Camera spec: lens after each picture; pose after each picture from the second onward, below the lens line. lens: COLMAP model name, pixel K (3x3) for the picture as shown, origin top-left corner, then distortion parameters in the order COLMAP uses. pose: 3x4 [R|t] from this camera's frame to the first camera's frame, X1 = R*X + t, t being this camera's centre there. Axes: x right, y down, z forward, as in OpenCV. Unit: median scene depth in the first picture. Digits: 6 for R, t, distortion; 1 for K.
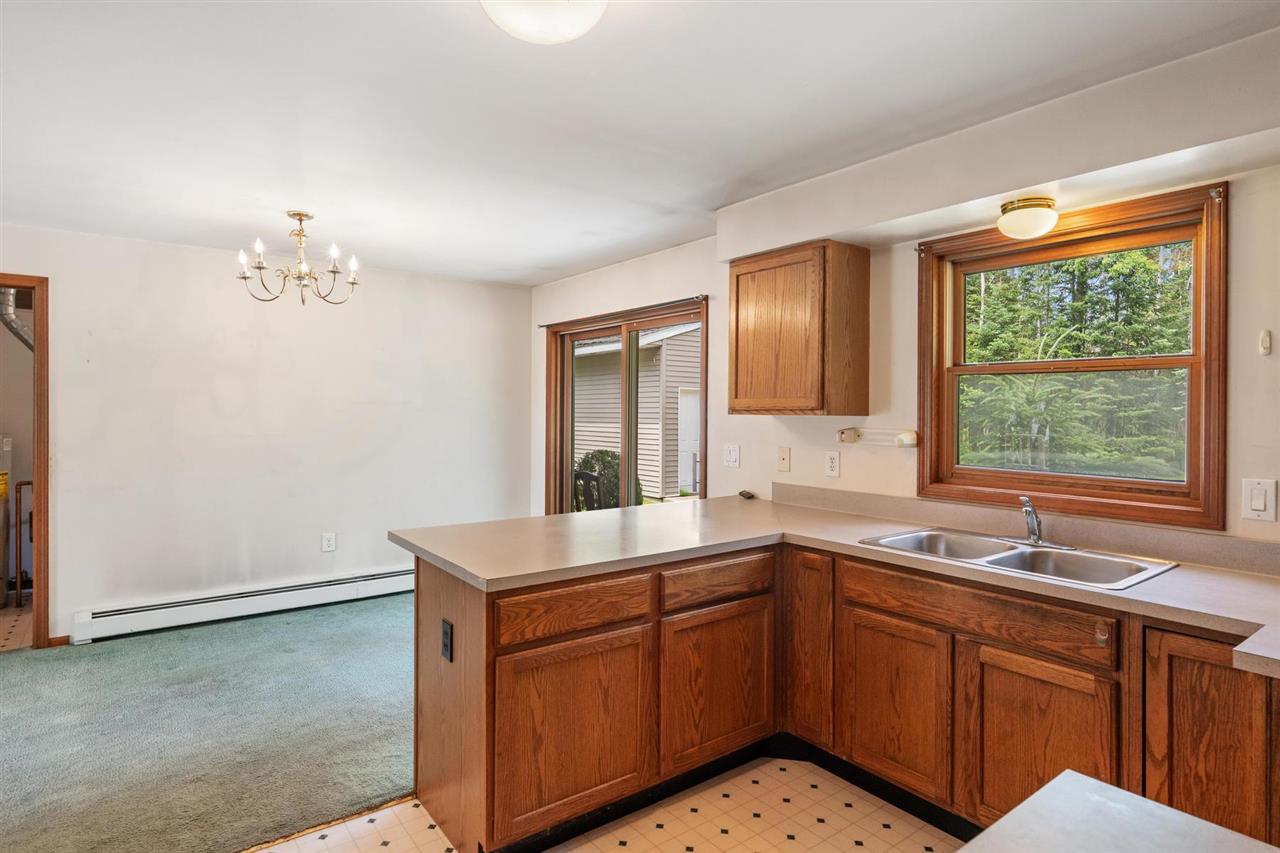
lens RADIAL K [[688.3, 0, 653.6], [0, 688.3, 410.2], [0, 0, 1]] dist [0.007360, -0.001295]
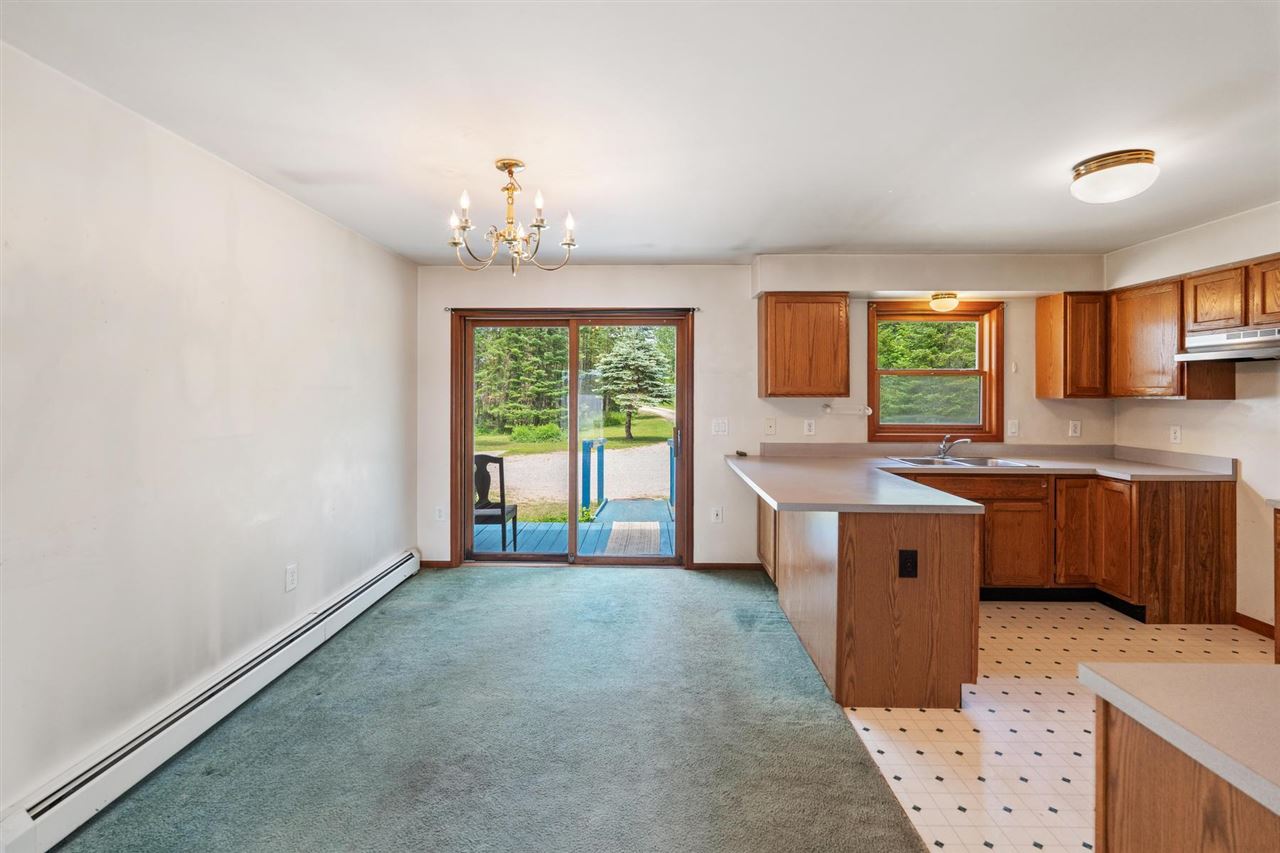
lens RADIAL K [[564.6, 0, 638.7], [0, 564.6, 392.9], [0, 0, 1]] dist [-0.002536, -0.000324]
pose [[0.625465, -0.005736, 0.780231, -1.071858], [0.001811, 0.999981, 0.005900, -0.012609], [-0.780250, -0.002278, 0.625463, 0.506555]]
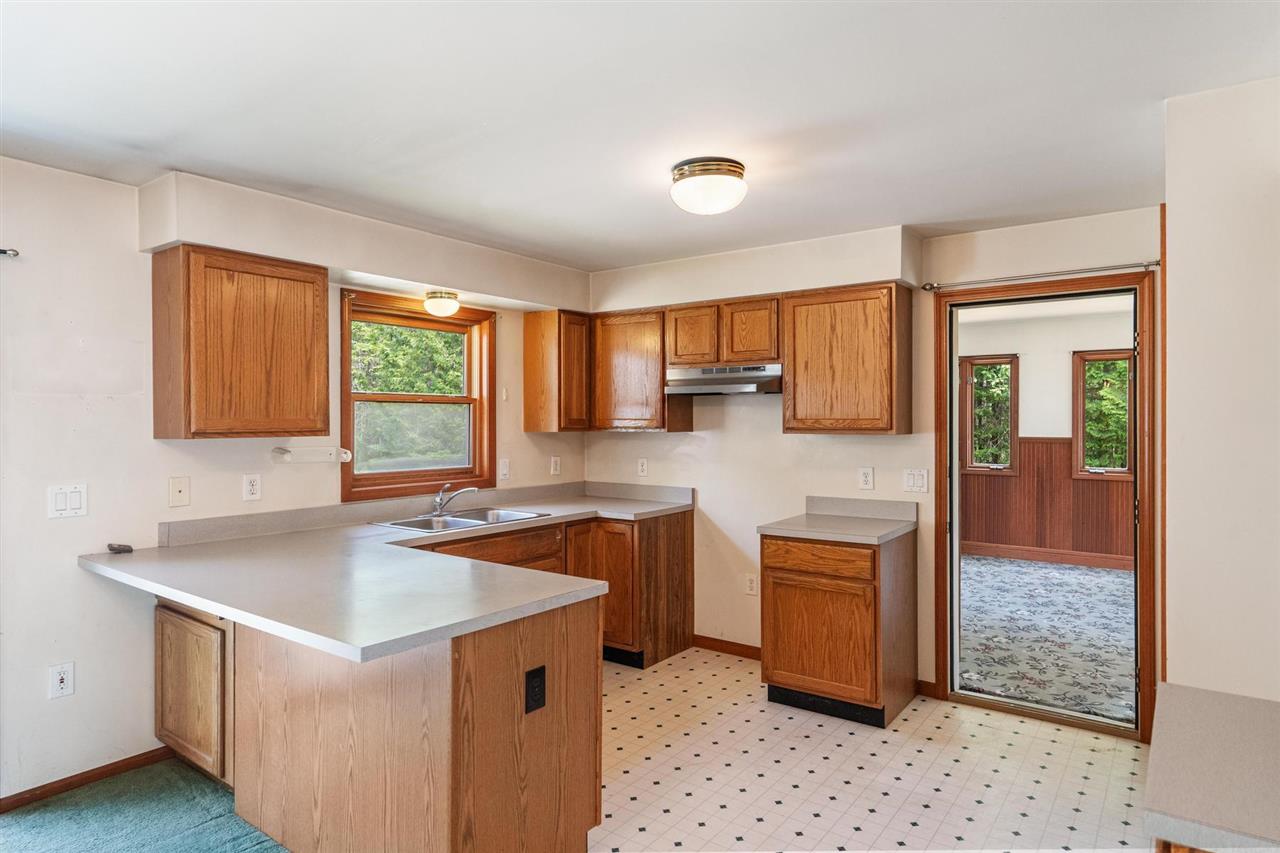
lens RADIAL K [[739.9, 0, 634.2], [0, 739.9, 420.8], [0, 0, 1]] dist [0.001728, -0.004517]
pose [[-0.274480, -0.008441, 0.961556, -0.908958], [-0.001047, 0.999964, 0.008479, -0.025170], [-0.961592, 0.001320, -0.274479, 0.807884]]
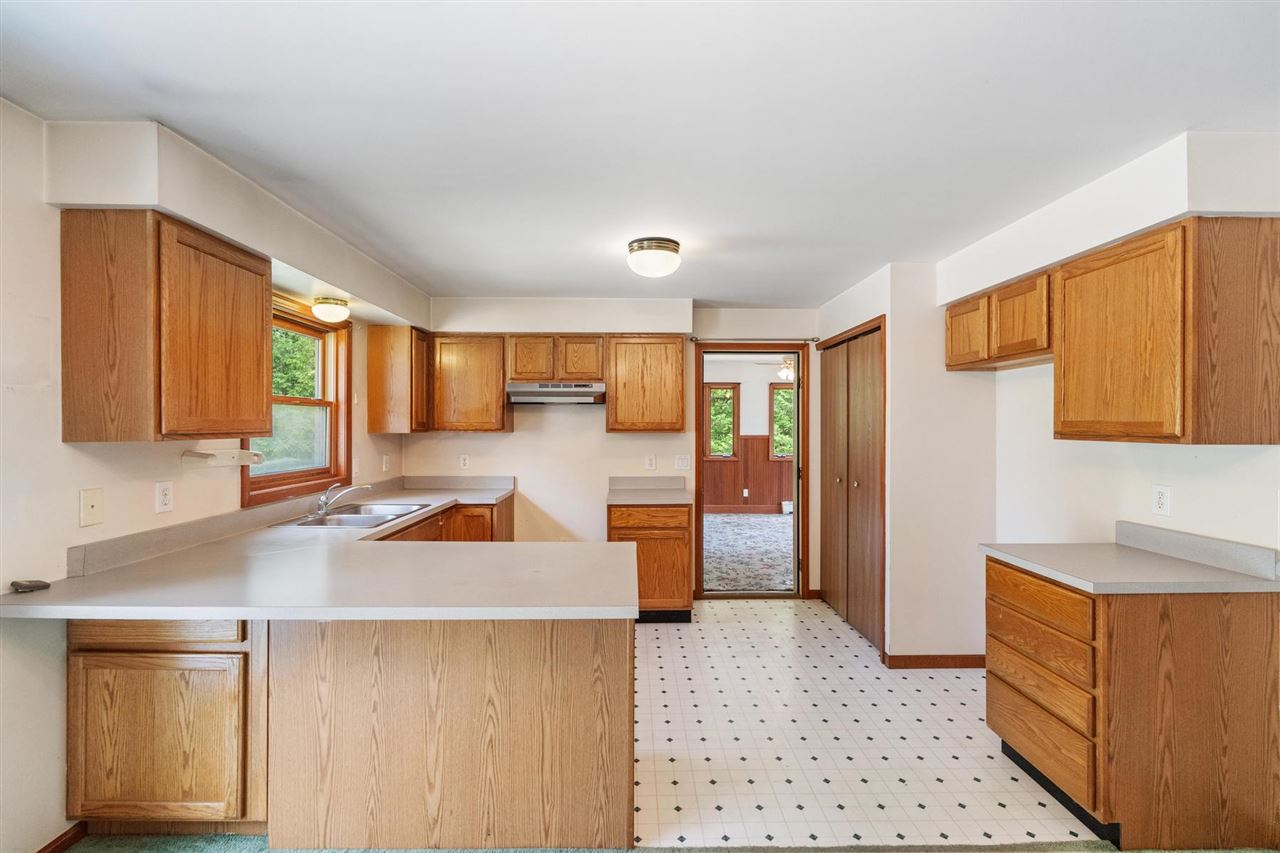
lens RADIAL K [[564.6, 0, 633.4], [0, 564.6, 426.3], [0, 0, 1]] dist [-0.002536, -0.000324]
pose [[-0.800758, -0.009579, 0.598911, -0.628560], [-0.007409, 0.999954, 0.006087, -0.017499], [-0.598942, 0.000437, -0.800792, 1.261593]]
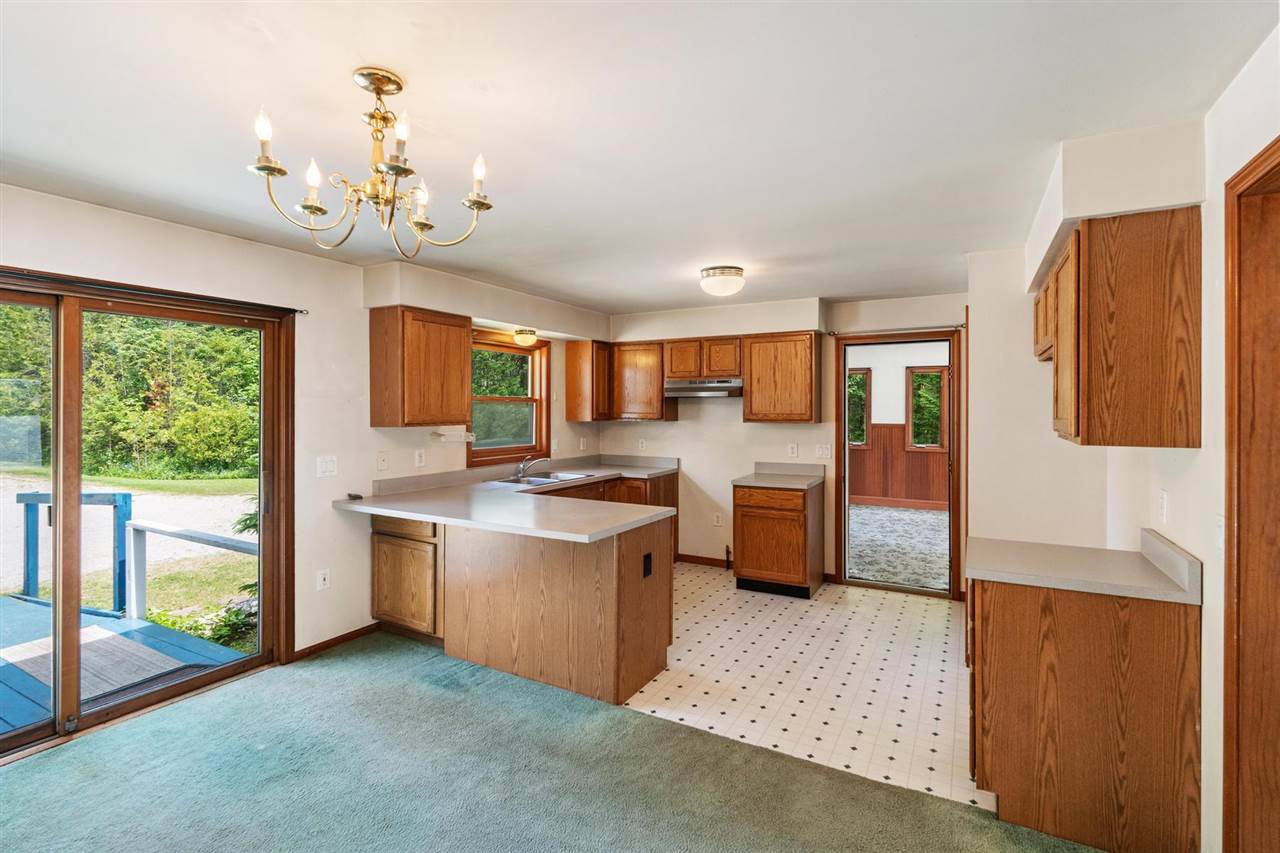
lens RADIAL K [[593.1, 0, 628.5], [0, 593.1, 411.7], [0, 0, 1]] dist [-0.004596, 0.001328]
pose [[-0.383980, -0.012084, 0.923262, -1.135966], [-0.003470, 0.999926, 0.011644, -0.040360], [-0.923335, 0.001267, -0.383993, 1.125630]]
